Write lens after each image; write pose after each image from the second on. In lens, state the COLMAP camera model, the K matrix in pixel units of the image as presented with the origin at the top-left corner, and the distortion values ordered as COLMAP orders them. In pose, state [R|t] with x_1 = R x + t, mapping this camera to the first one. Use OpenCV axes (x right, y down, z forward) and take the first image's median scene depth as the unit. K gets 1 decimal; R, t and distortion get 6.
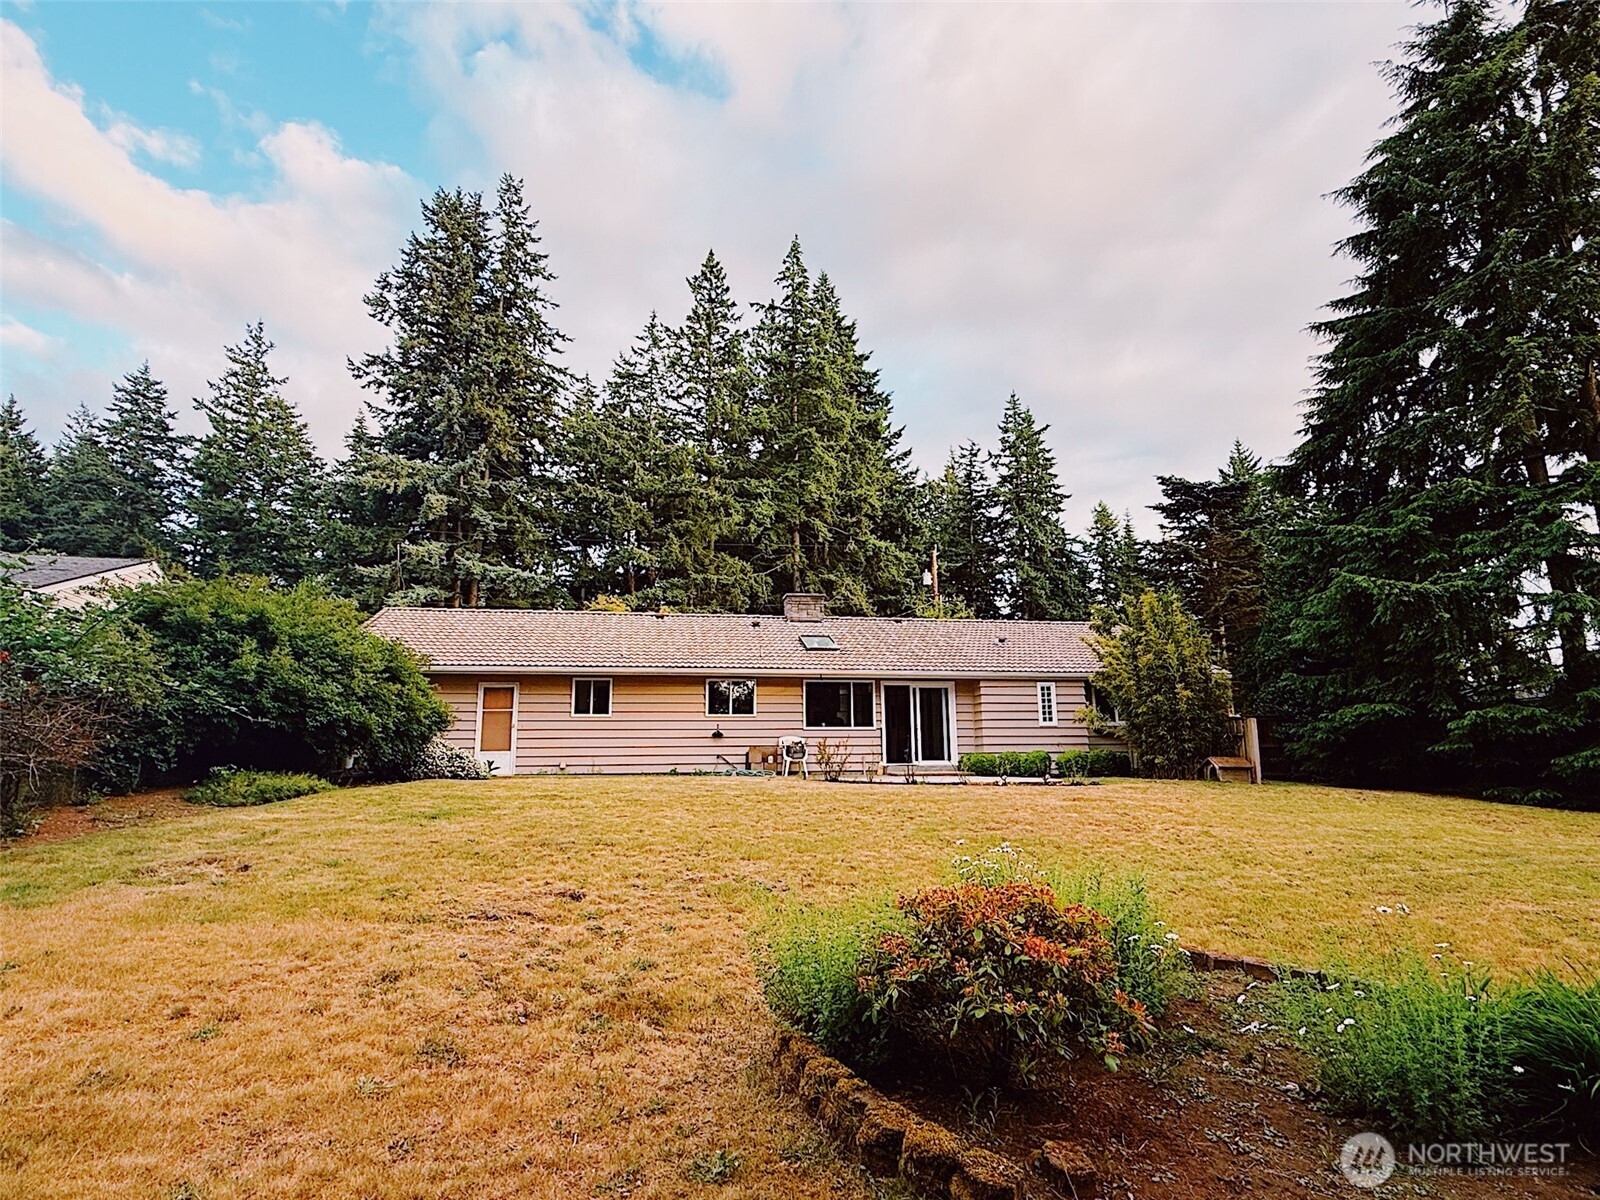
lens RADIAL K [[849.8, 0, 794.5], [0, 849.8, 604.4], [0, 0, 1]] dist [-0.000835, -0.000583]
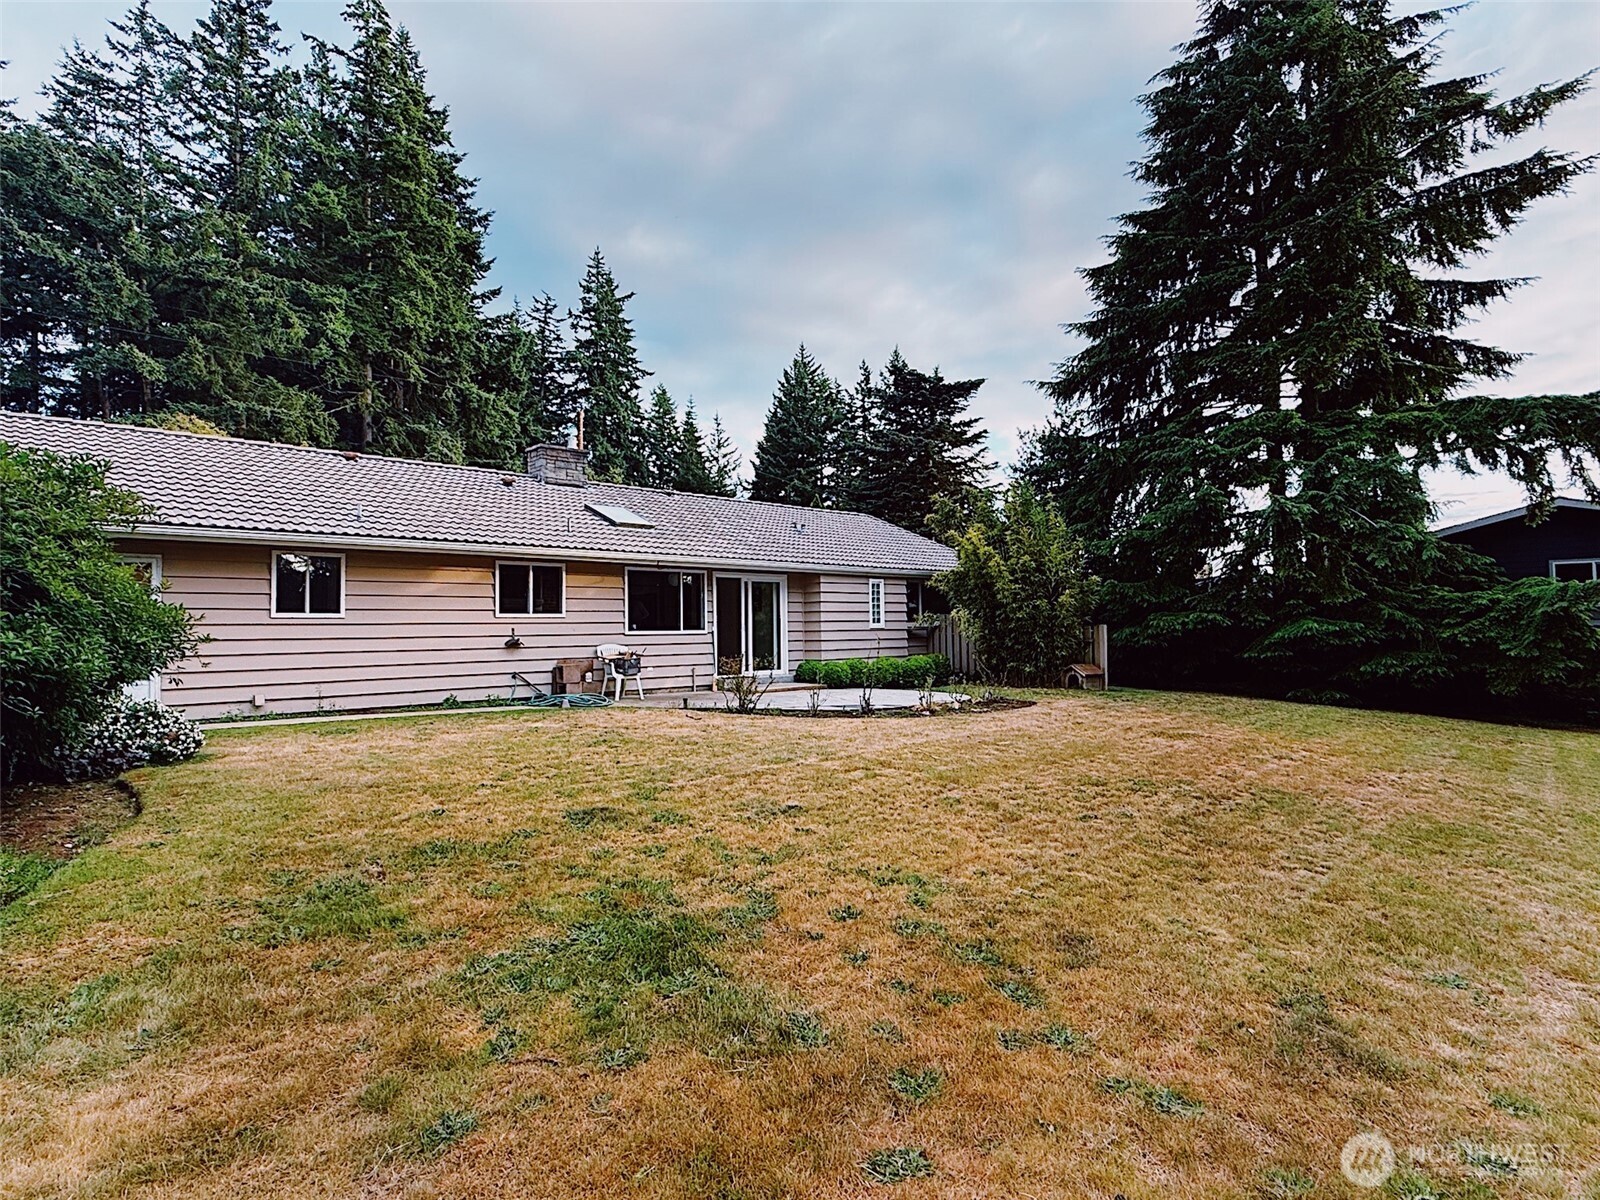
lens RADIAL K [[849.8, 0, 794.5], [0, 849.8, 604.4], [0, 0, 1]] dist [-0.000835, -0.000583]
pose [[0.844620, 0.012643, 0.535217, -0.092165], [-0.089135, 0.989088, 0.117299, 0.007945], [-0.527894, -0.146780, 0.836531, 0.111124]]
